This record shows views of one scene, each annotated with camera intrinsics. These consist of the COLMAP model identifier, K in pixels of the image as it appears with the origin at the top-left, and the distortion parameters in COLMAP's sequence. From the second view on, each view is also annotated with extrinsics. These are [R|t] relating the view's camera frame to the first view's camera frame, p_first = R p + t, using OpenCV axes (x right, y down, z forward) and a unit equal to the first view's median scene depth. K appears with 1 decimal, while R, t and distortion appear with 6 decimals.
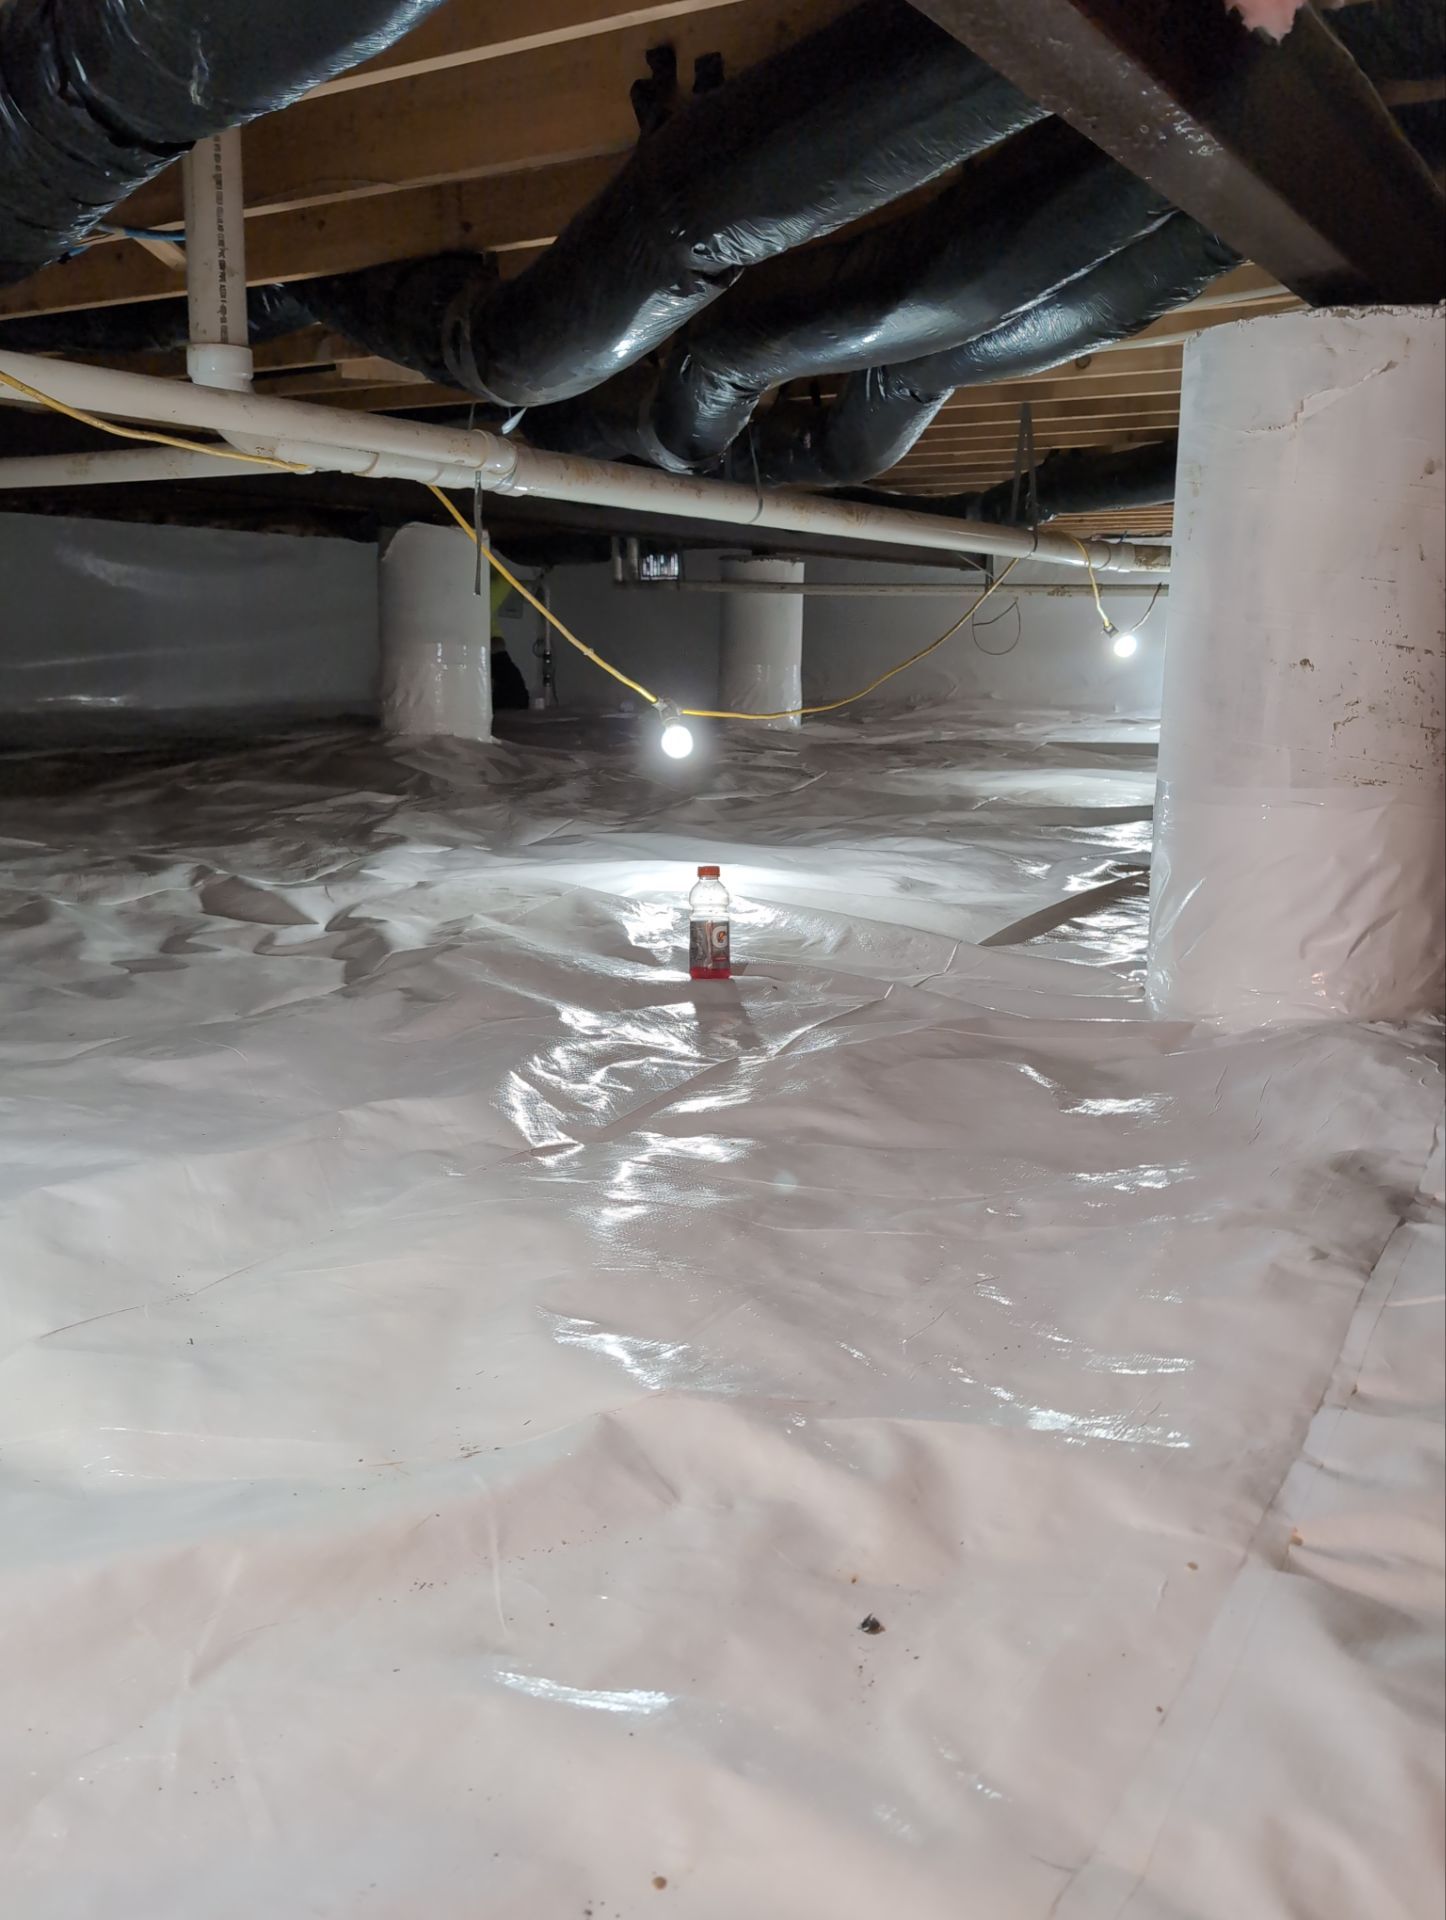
lens RADIAL K [[1590.6, 0, 723.0], [0, 1590.6, 960.0], [0, 0, 1]] dist [0.007970, -0.012847]
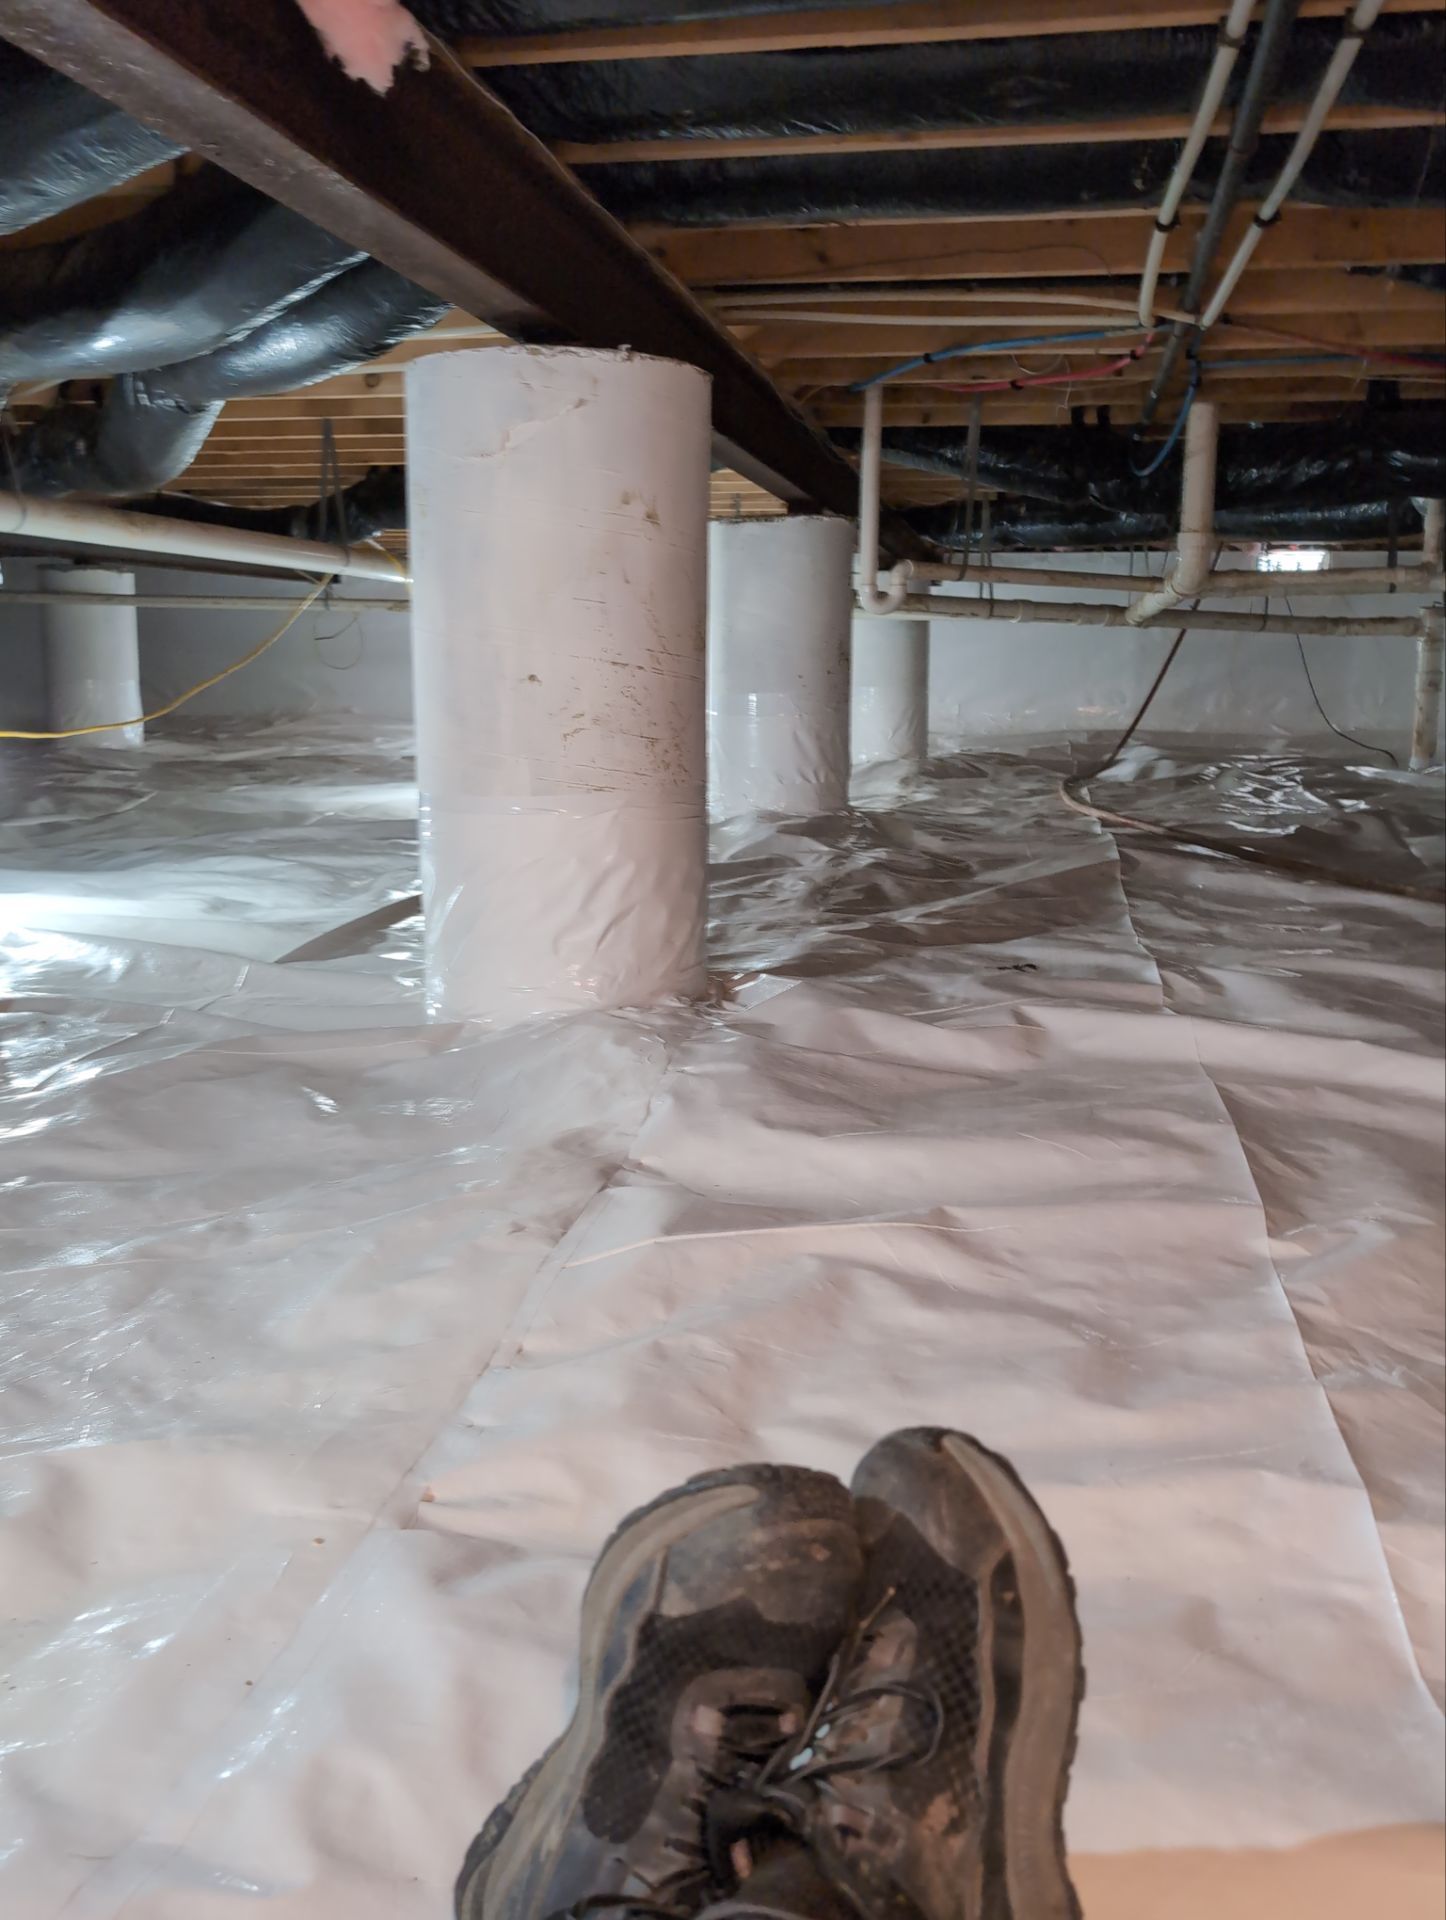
lens RADIAL K [[1572.0, 0, 762.0], [0, 1572.0, 985.4], [0, 0, 1]] dist [-0.001063, -0.021530]
pose [[0.926524, -0.076847, 0.368304, 0.100124], [0.073087, 0.997033, 0.024169, 0.004486], [-0.369068, 0.004525, 0.929391, -0.036854]]
